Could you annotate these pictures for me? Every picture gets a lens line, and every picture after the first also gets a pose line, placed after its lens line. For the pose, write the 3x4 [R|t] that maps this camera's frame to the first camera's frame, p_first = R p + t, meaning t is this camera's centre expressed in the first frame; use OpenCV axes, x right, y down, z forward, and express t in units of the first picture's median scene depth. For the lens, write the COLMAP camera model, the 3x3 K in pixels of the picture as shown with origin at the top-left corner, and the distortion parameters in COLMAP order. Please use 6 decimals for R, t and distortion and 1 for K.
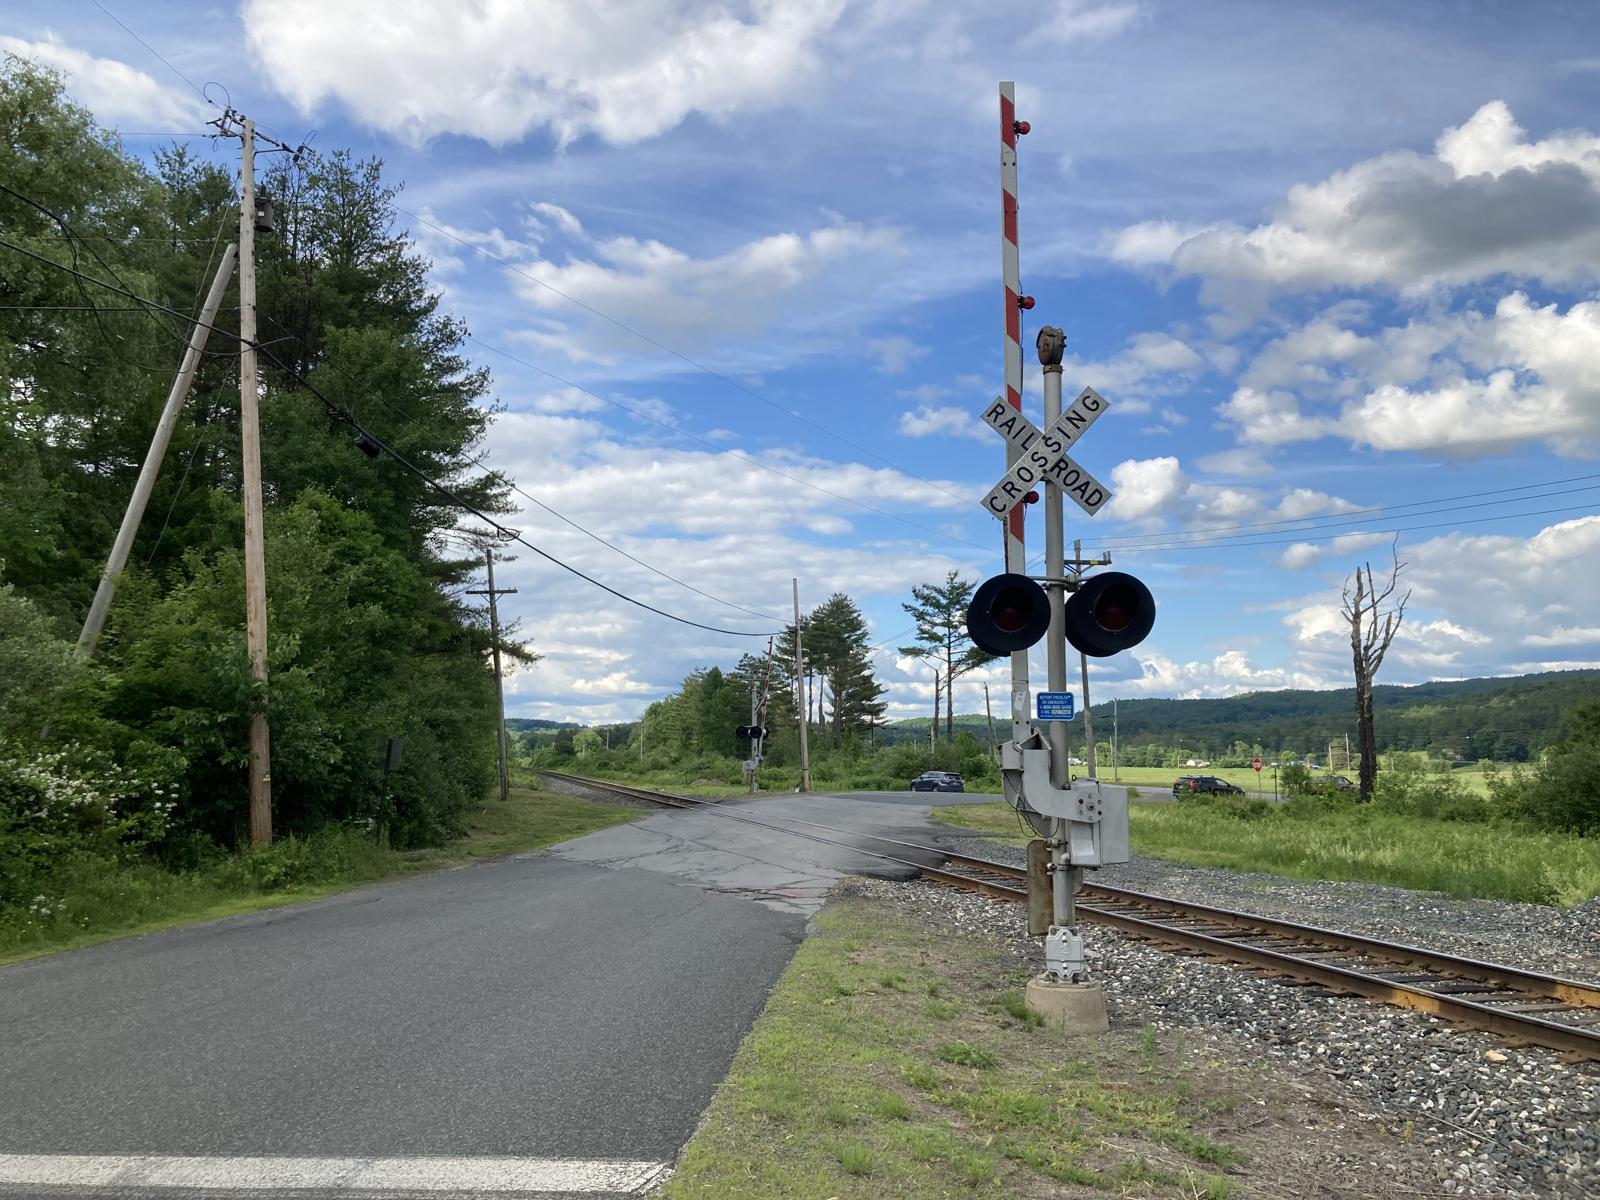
lens RADIAL K [[1429.1, 0, 800.0], [0, 1429.1, 600.0], [0, 0, 1]] dist [0.089793, -0.177514]
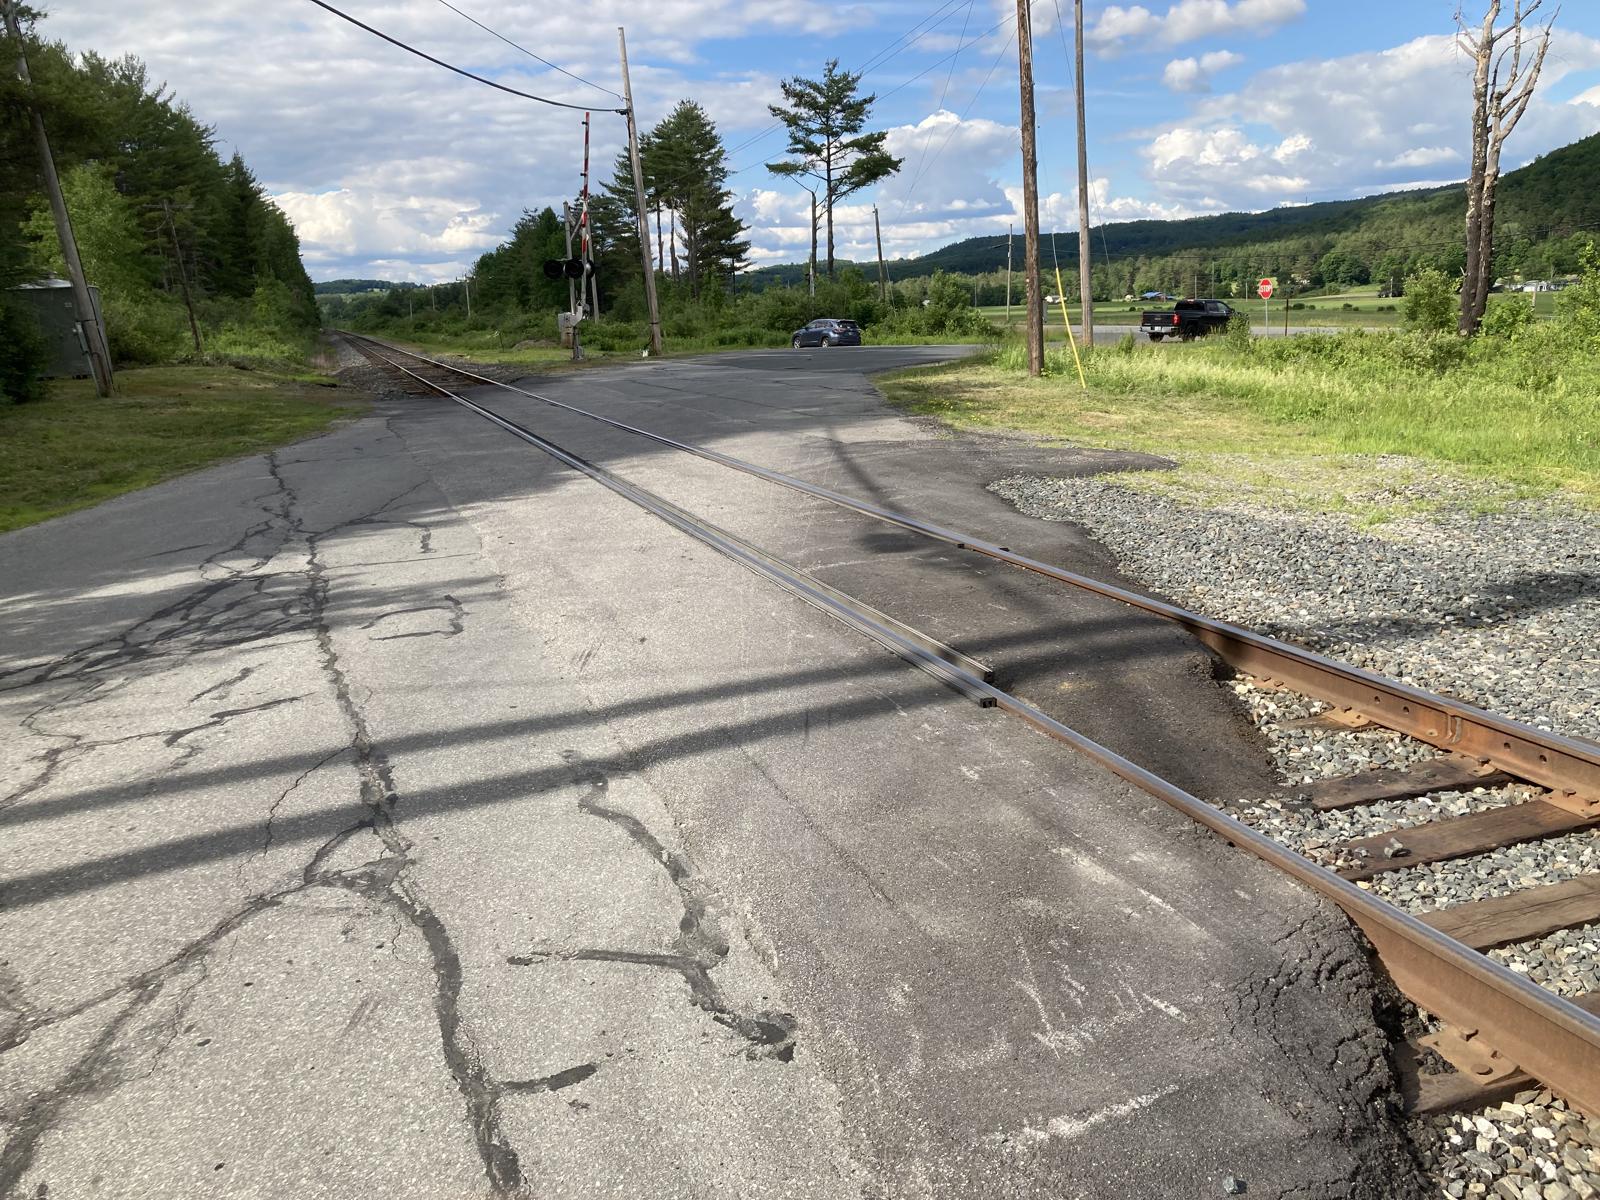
lens RADIAL K [[1429.1, 0, 800.0], [0, 1429.1, 600.0], [0, 0, 1]] dist [0.089793, -0.177514]
pose [[0.994415, -0.057148, 0.088729, 0.002783], [0.027401, 0.951682, 0.305860, 0.020682], [-0.101921, -0.301721, 0.947933, 0.169891]]
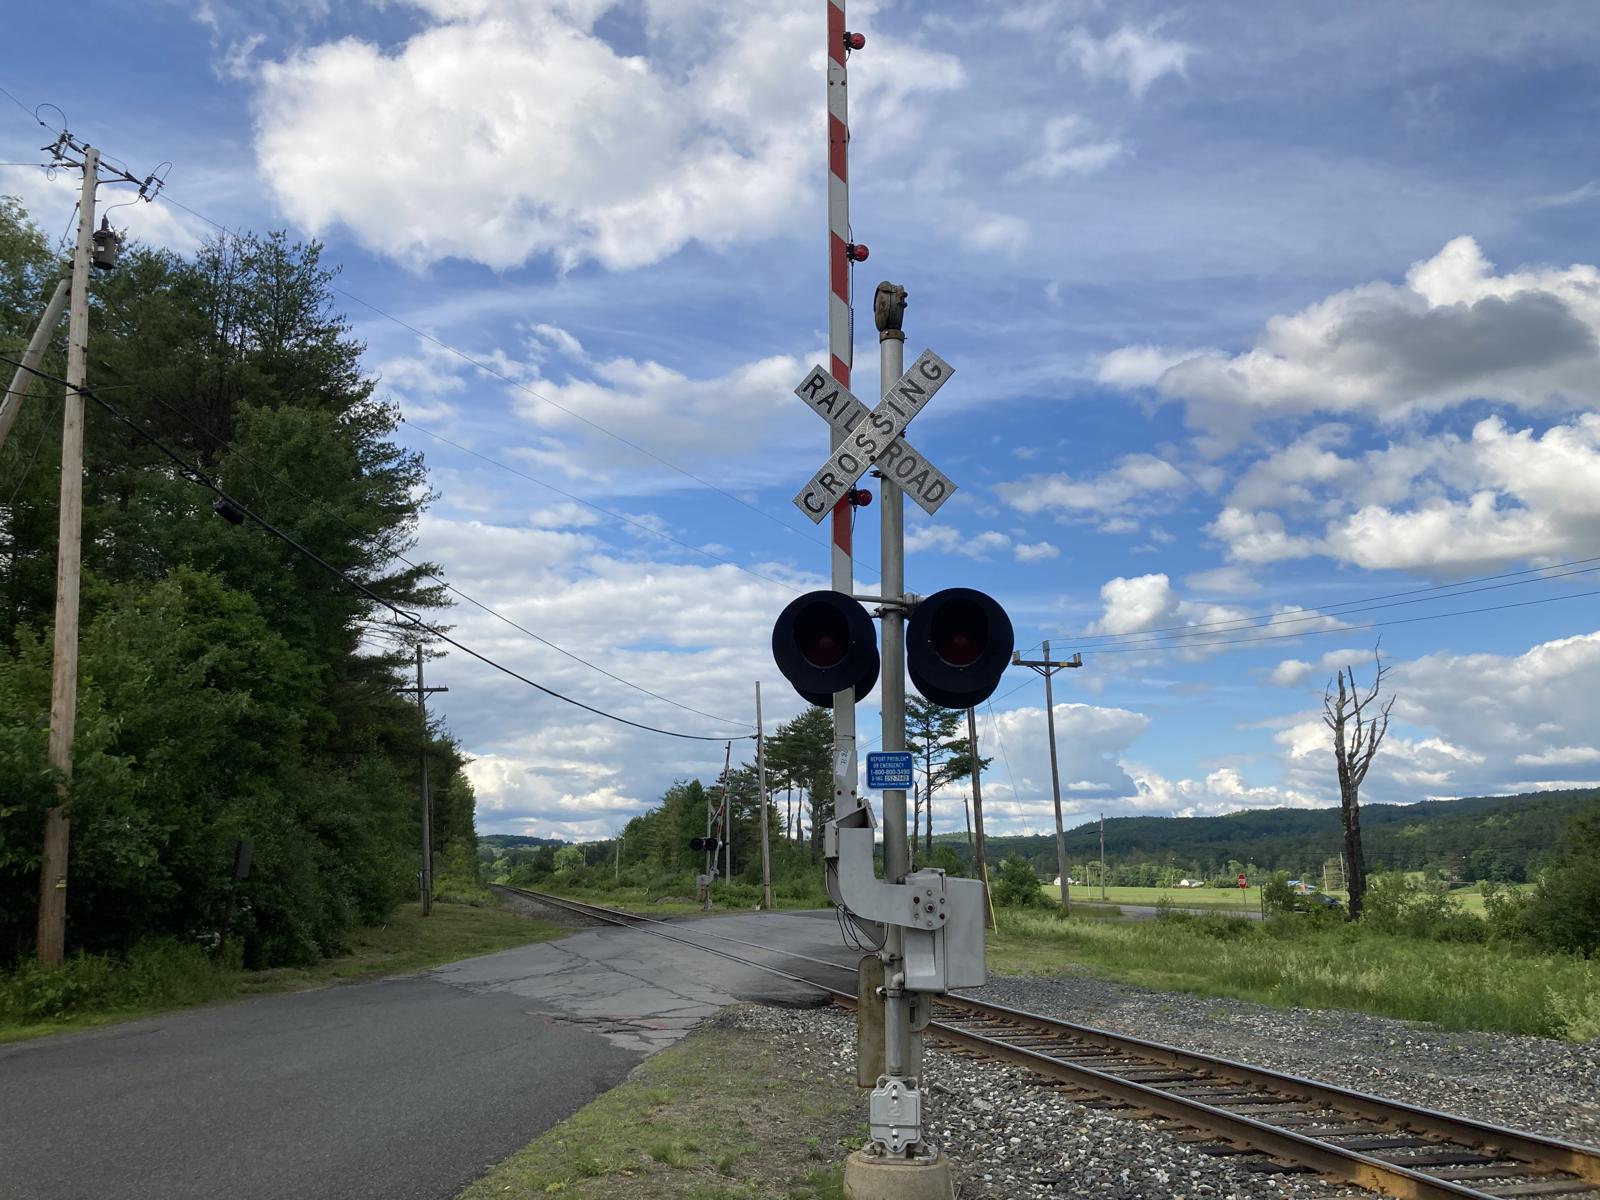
lens RADIAL K [[1428.8, 0, 807.7], [0, 1428.8, 575.3], [0, 0, 1]] dist [0.073478, -0.112576]
pose [[0.999930, 0.005233, 0.010606, 0.011930], [-0.004178, 0.995264, -0.097123, 0.004243], [-0.011064, 0.097072, 0.995216, 0.023291]]
